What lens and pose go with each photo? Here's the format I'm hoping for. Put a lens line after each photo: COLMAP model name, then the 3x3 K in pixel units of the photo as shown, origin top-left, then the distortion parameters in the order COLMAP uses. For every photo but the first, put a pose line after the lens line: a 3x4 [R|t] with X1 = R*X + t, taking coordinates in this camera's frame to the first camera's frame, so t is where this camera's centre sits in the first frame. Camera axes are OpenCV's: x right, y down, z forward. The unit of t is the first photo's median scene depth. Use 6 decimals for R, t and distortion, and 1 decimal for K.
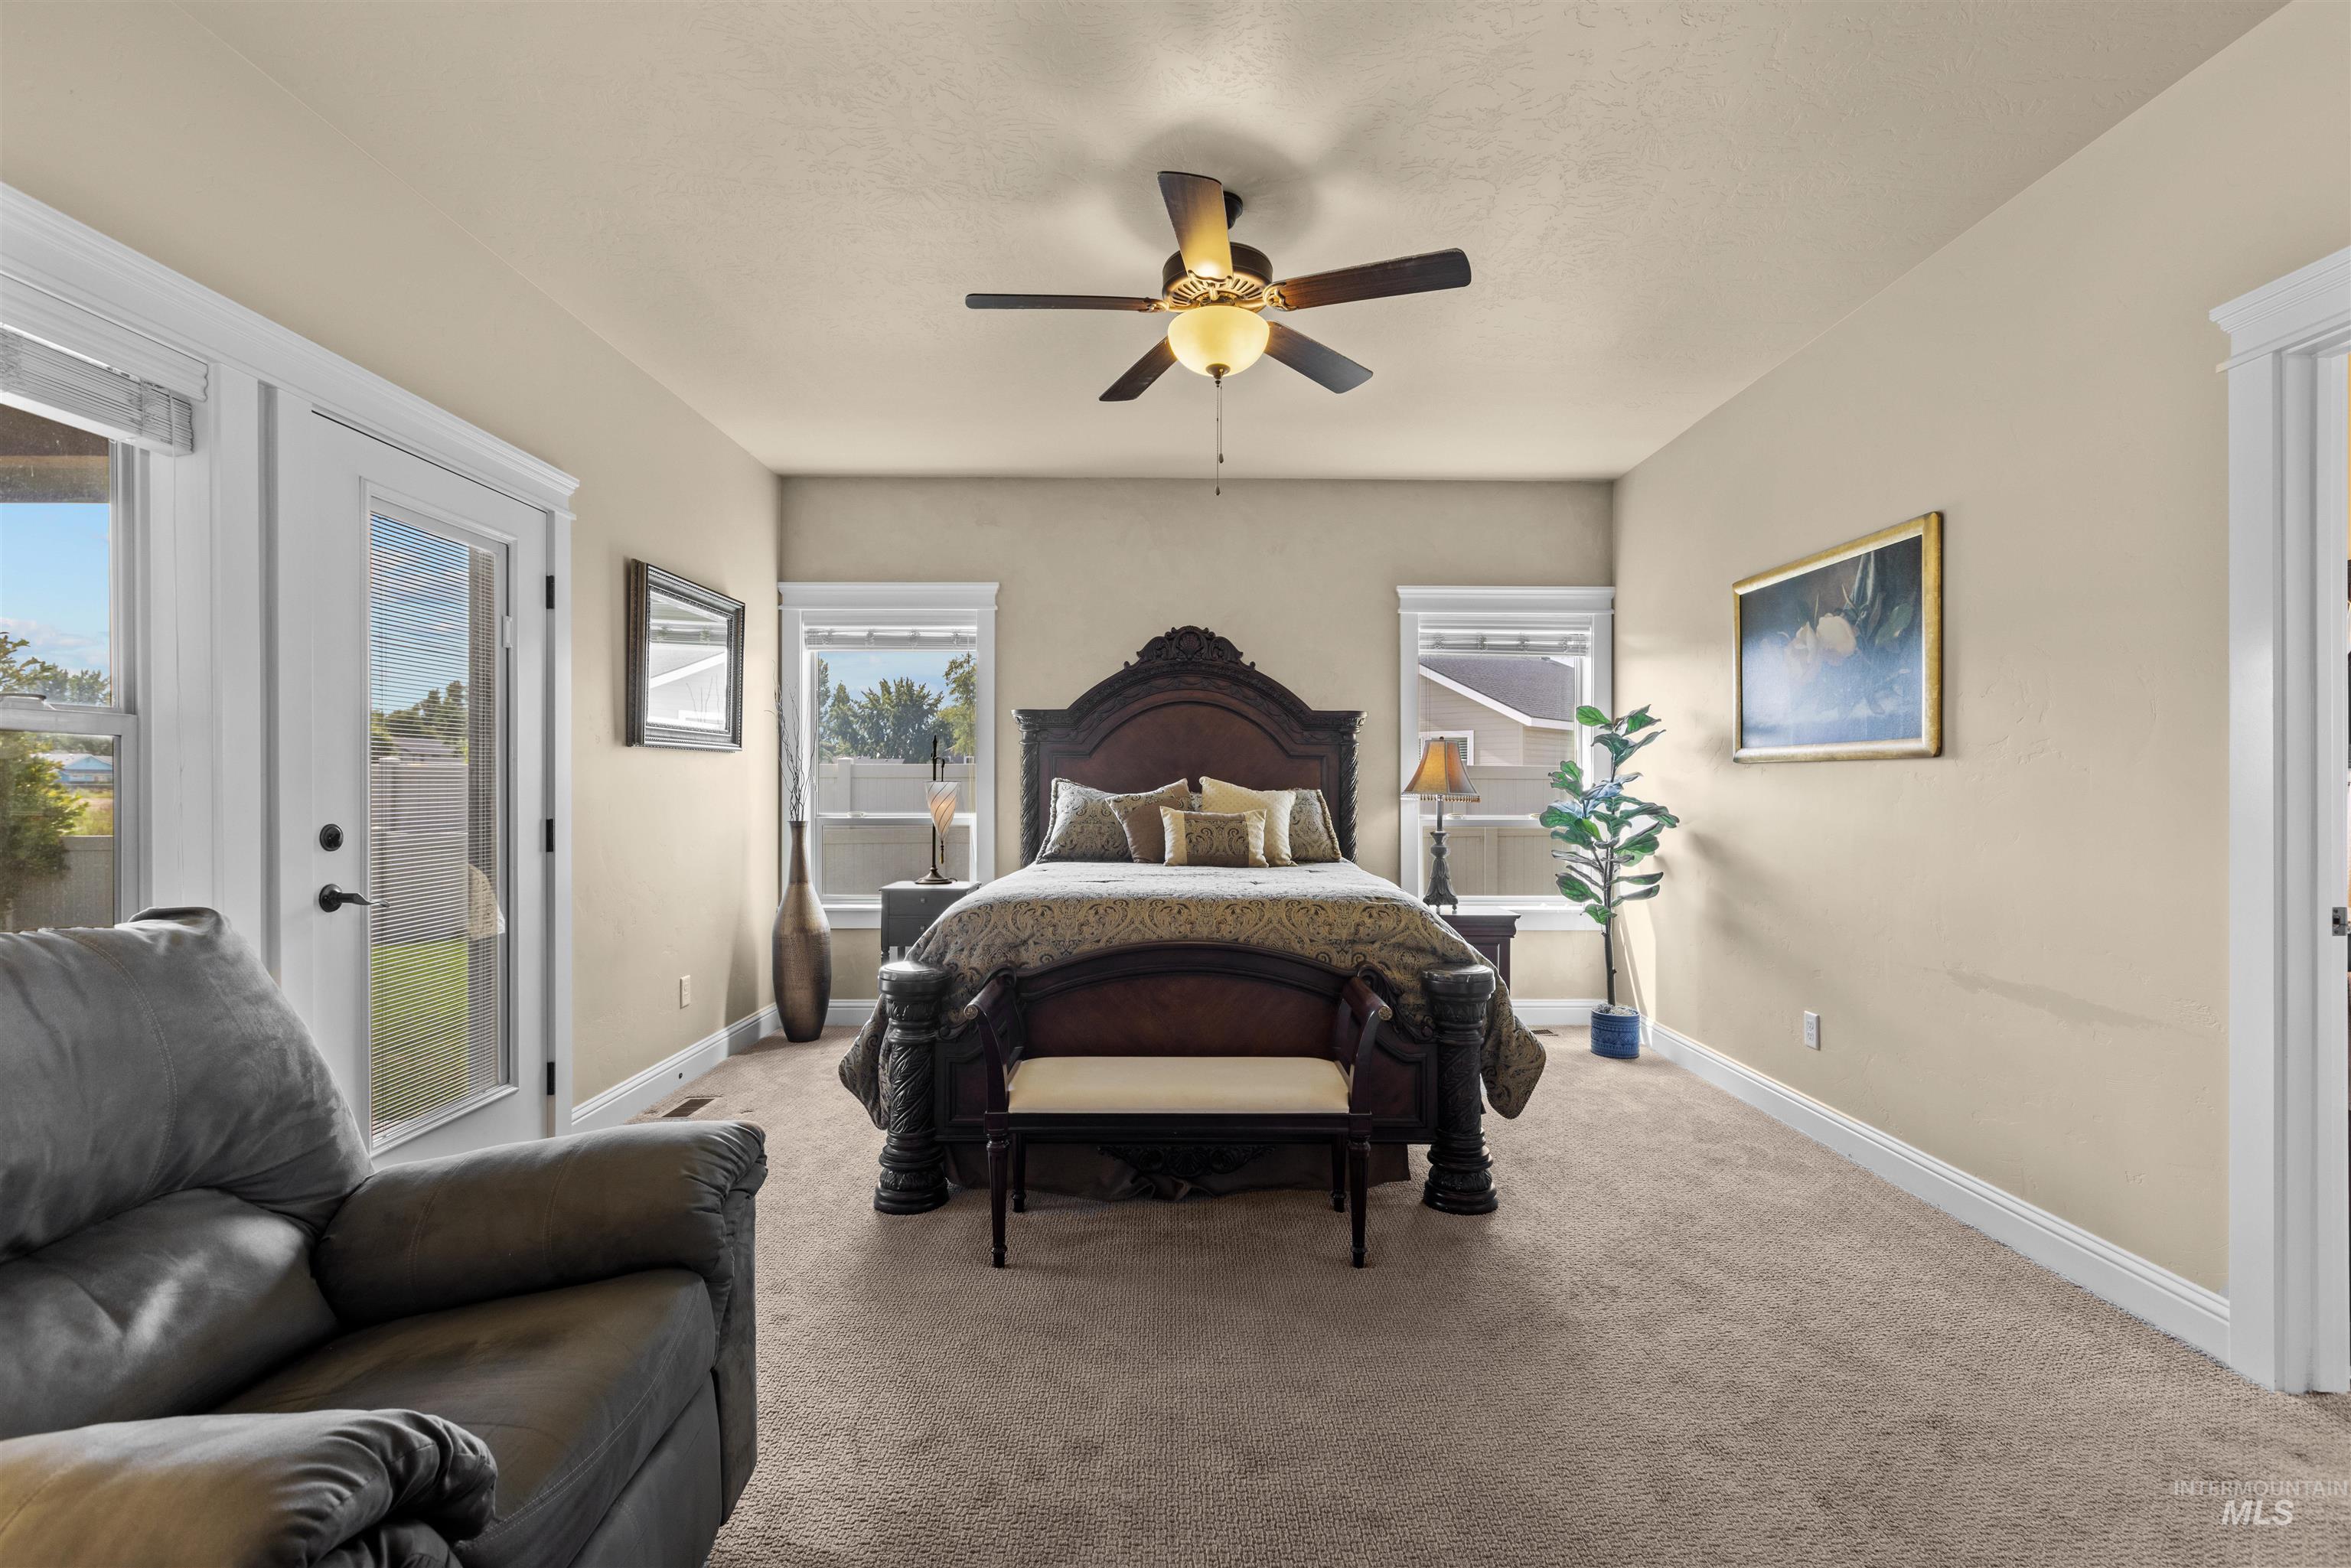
lens RADIAL K [[1037.5, 0, 1208.4], [0, 1037.5, 776.2], [0, 0, 1]] dist [-0.000978, 0.000261]
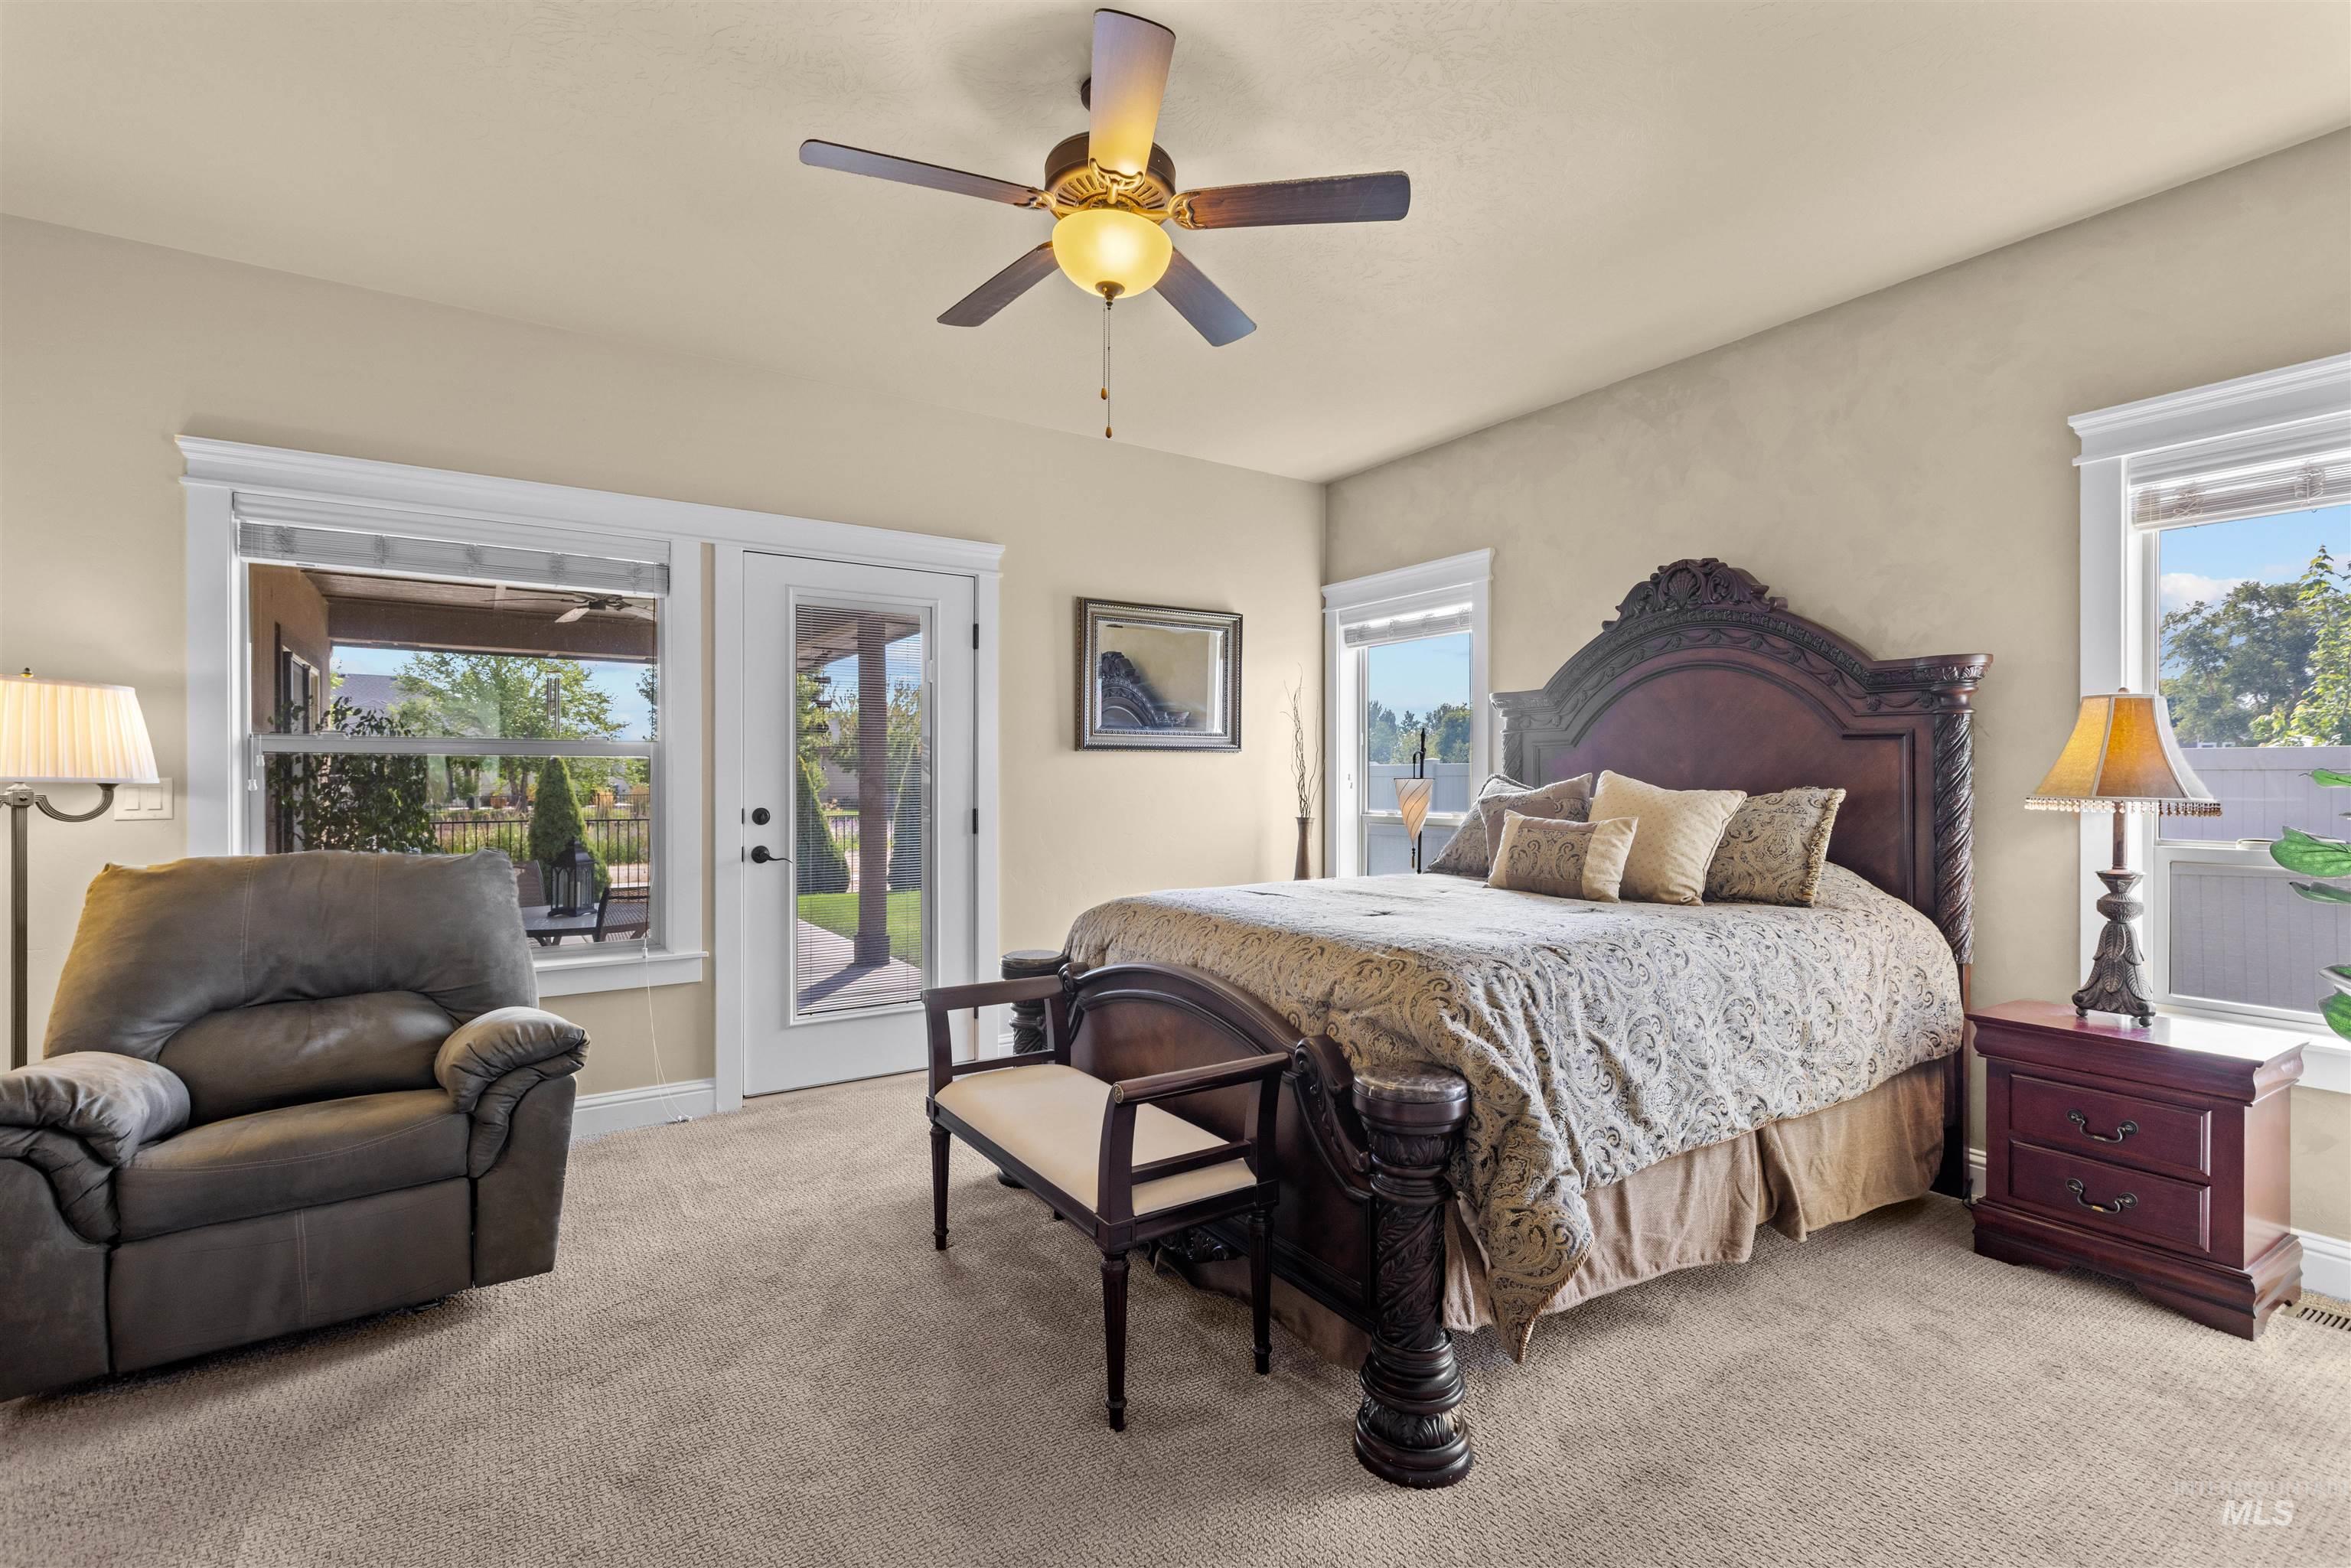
lens RADIAL K [[1055.5, 0, 1171.7], [0, 1055.5, 772.7], [0, 0, 1]] dist [0.003265, 0.000442]
pose [[0.543201, -0.008455, -0.839560, 0.401400], [0.008150, 0.999955, -0.004797, 0.002688], [0.839563, -0.004236, 0.543246, 0.307466]]
